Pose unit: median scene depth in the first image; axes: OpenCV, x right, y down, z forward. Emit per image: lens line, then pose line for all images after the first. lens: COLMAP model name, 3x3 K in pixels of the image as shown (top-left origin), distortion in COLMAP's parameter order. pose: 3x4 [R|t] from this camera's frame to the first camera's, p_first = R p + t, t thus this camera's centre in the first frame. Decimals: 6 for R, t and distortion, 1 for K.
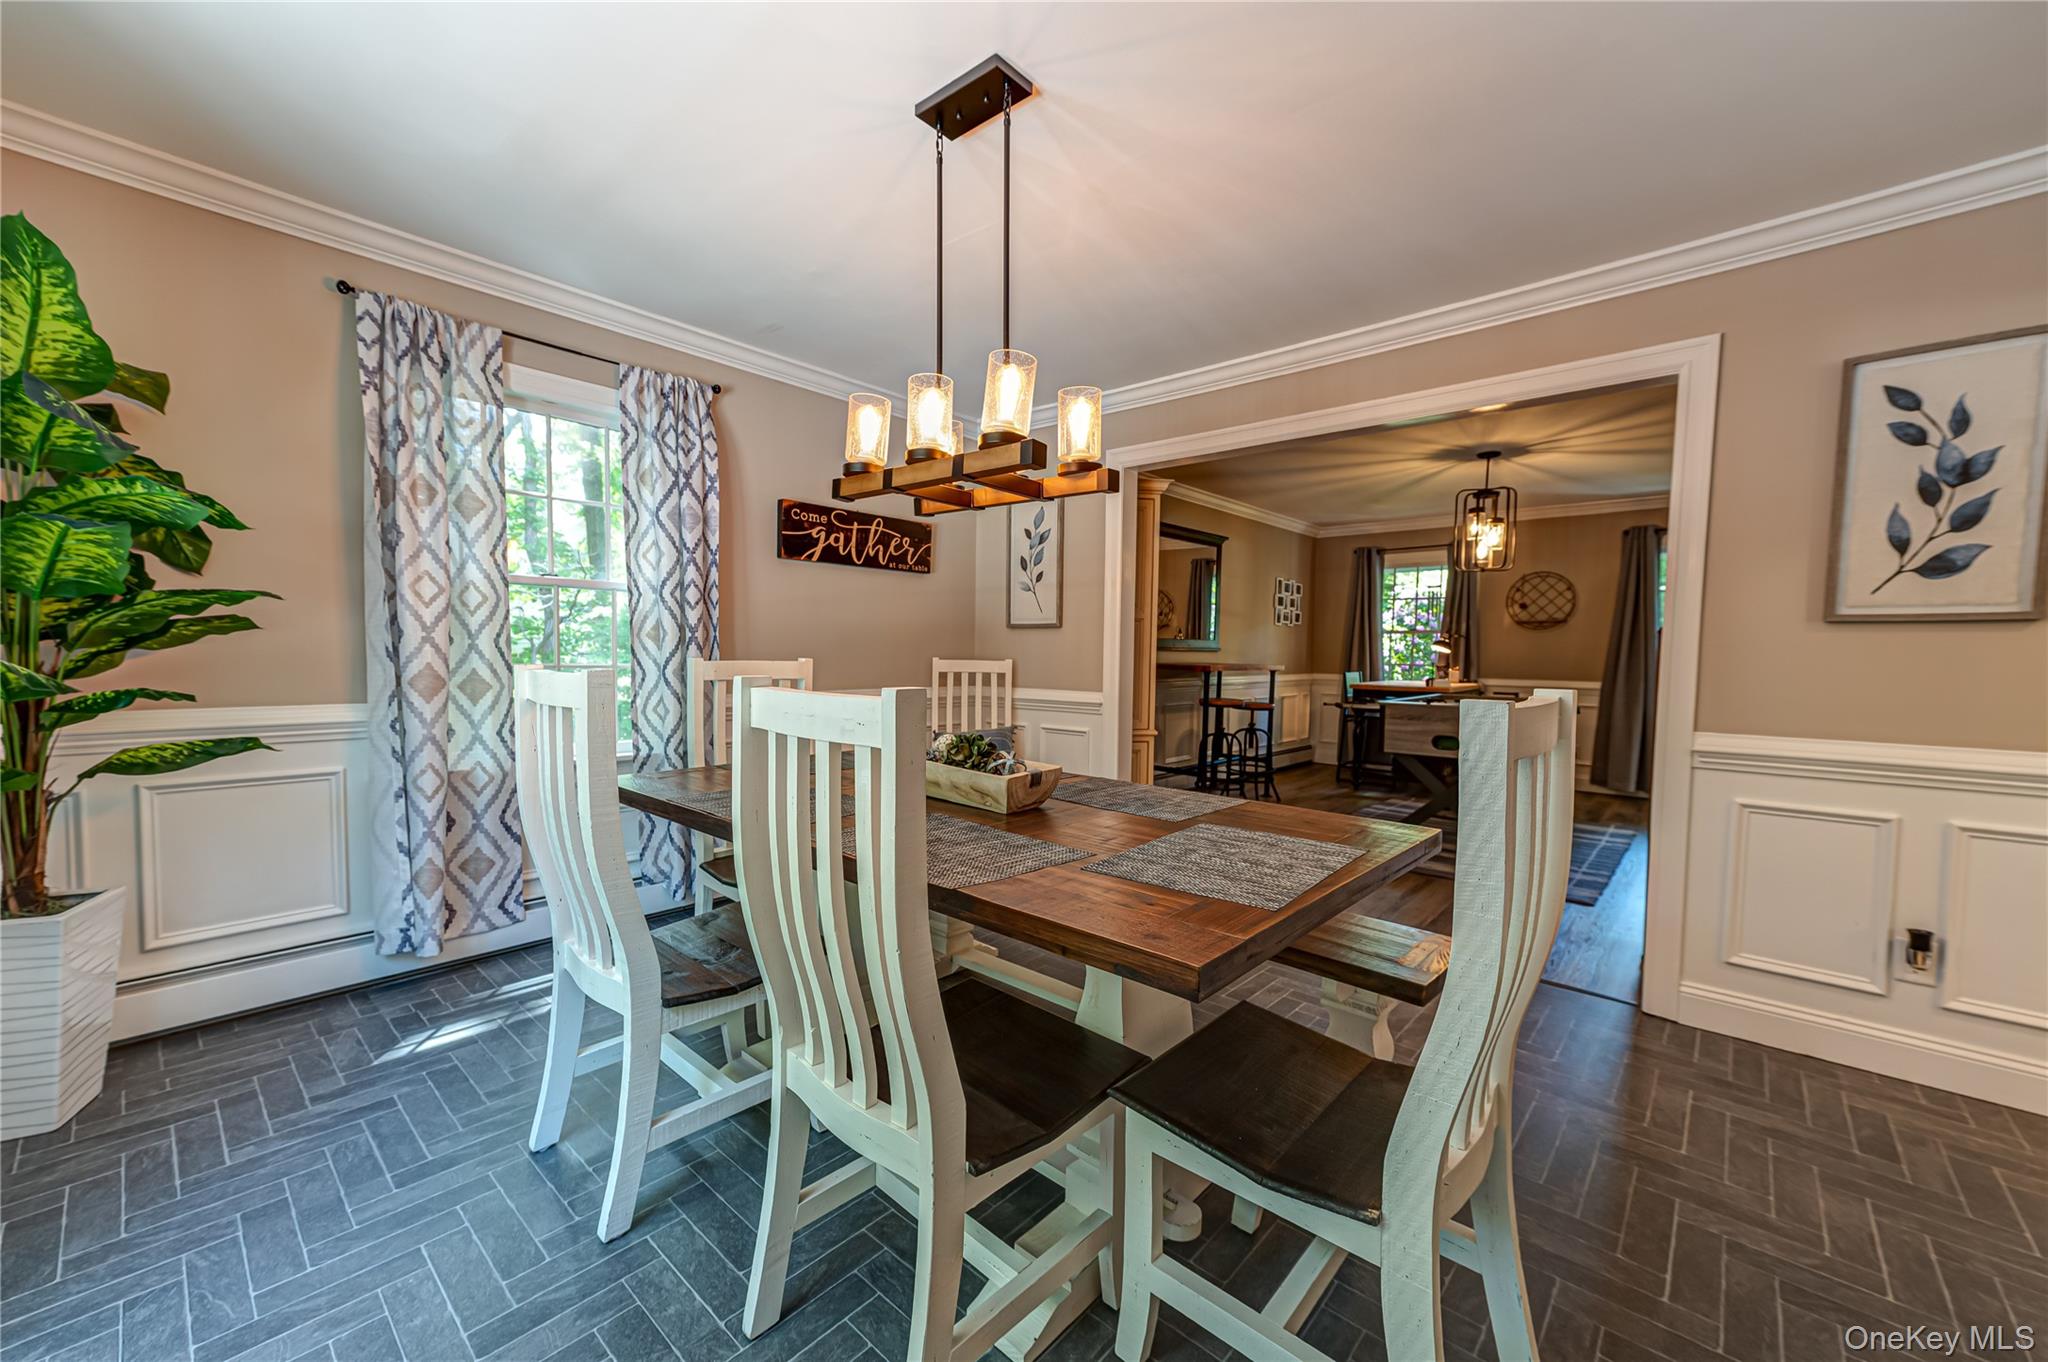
lens RADIAL K [[793.4, 0, 1019.7], [0, 793.4, 692.4], [0, 0, 1]] dist [0.016802, -0.000254]
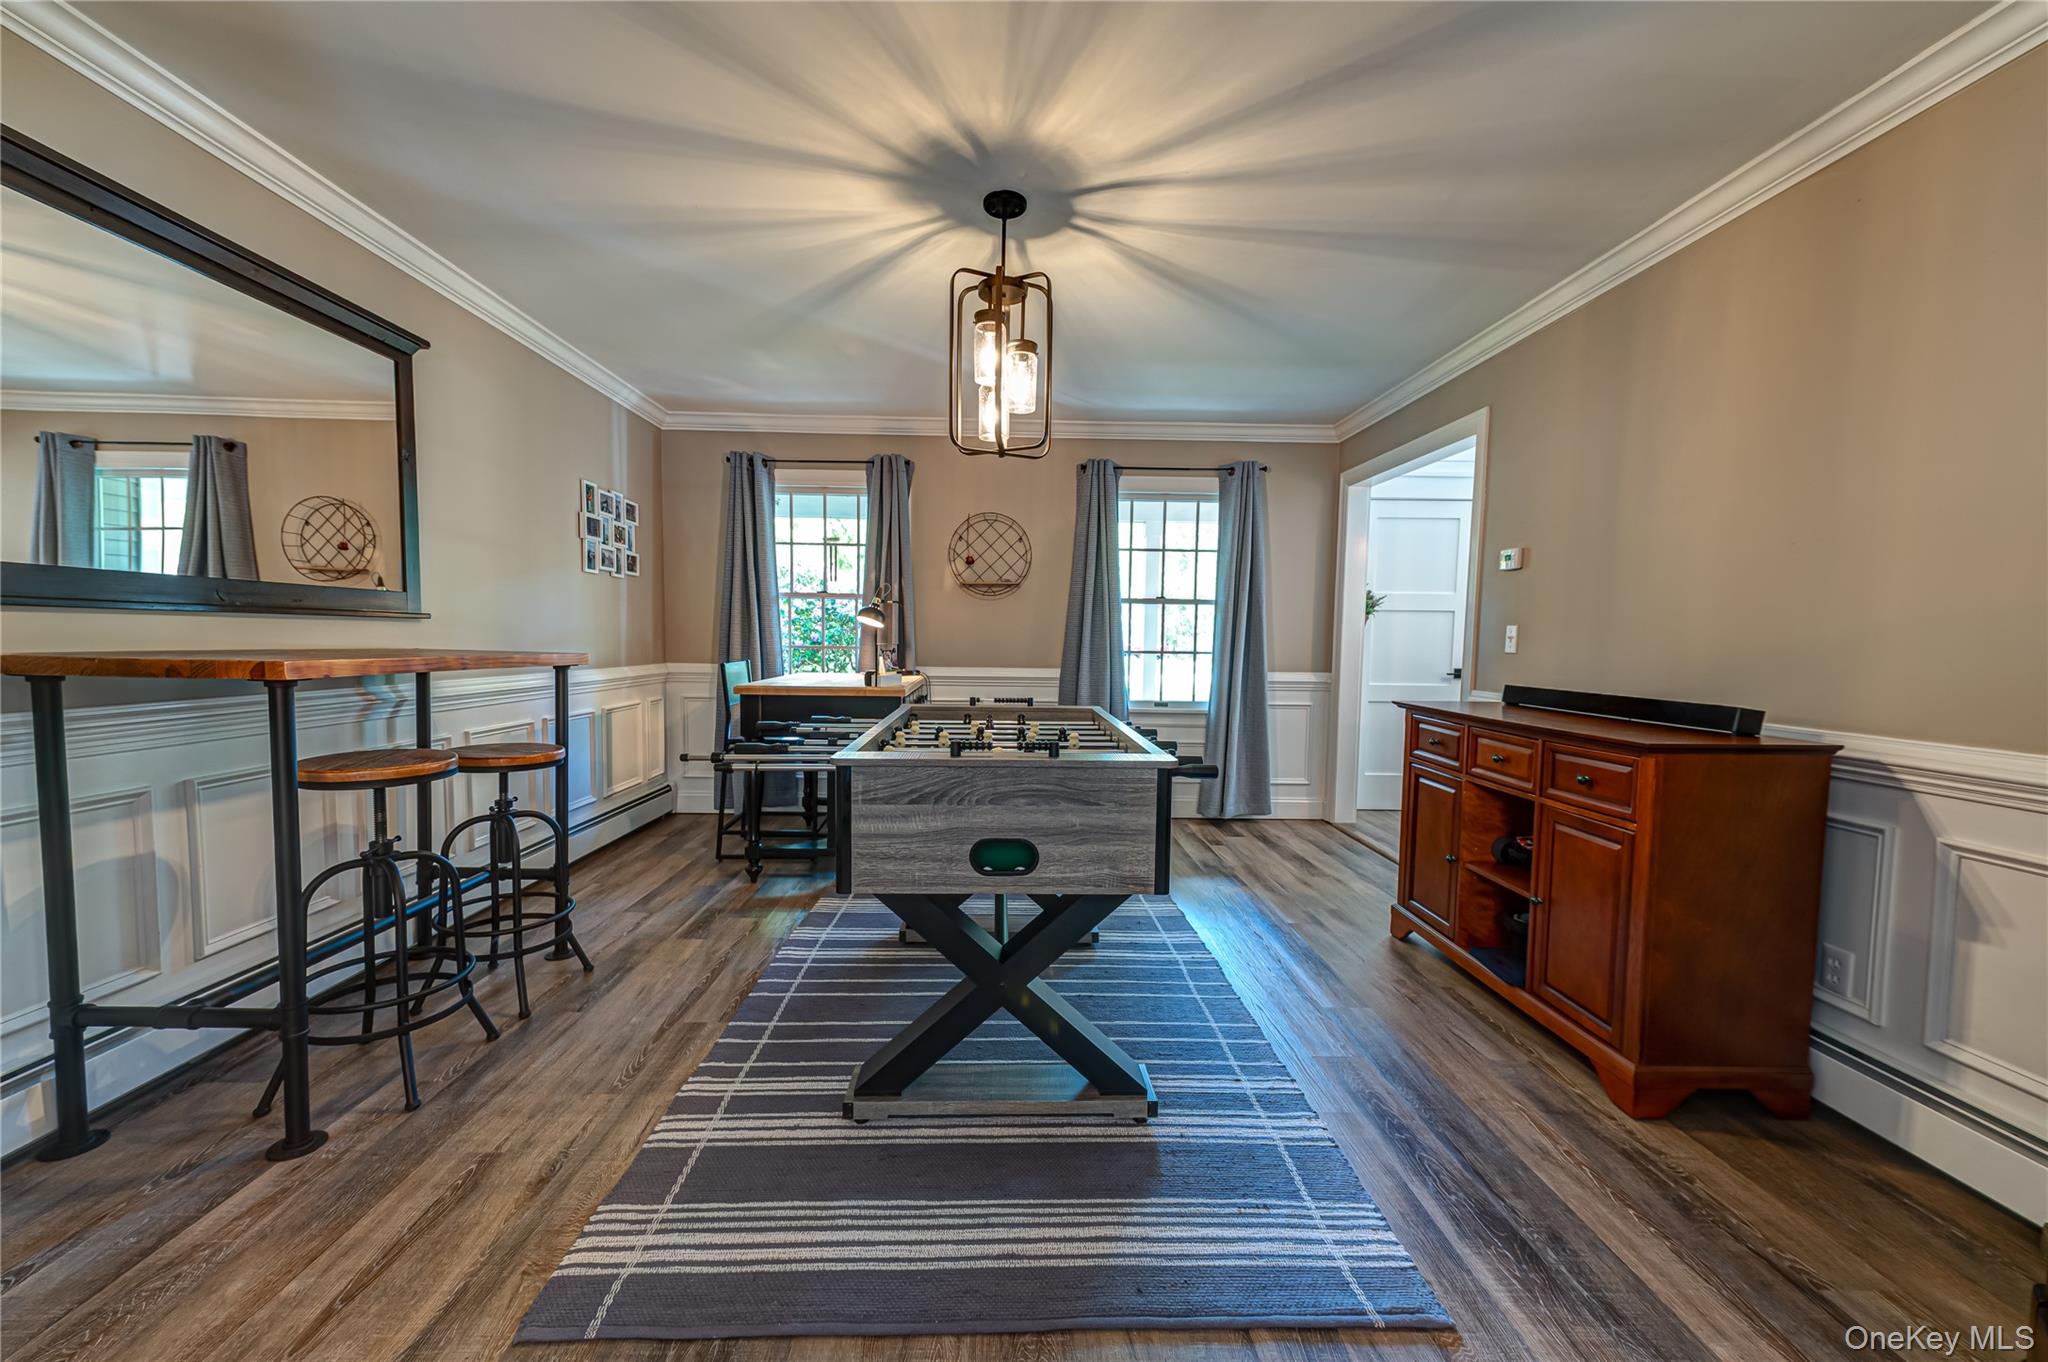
lens RADIAL K [[793.4, 0, 1019.7], [0, 793.4, 692.4], [0, 0, 1]] dist [0.016802, -0.000254]
pose [[0.727994, -0.050627, 0.683712, 0.183324], [0.033010, 0.998701, 0.038803, -0.019282], [-0.684789, -0.005679, 0.728720, 0.464516]]
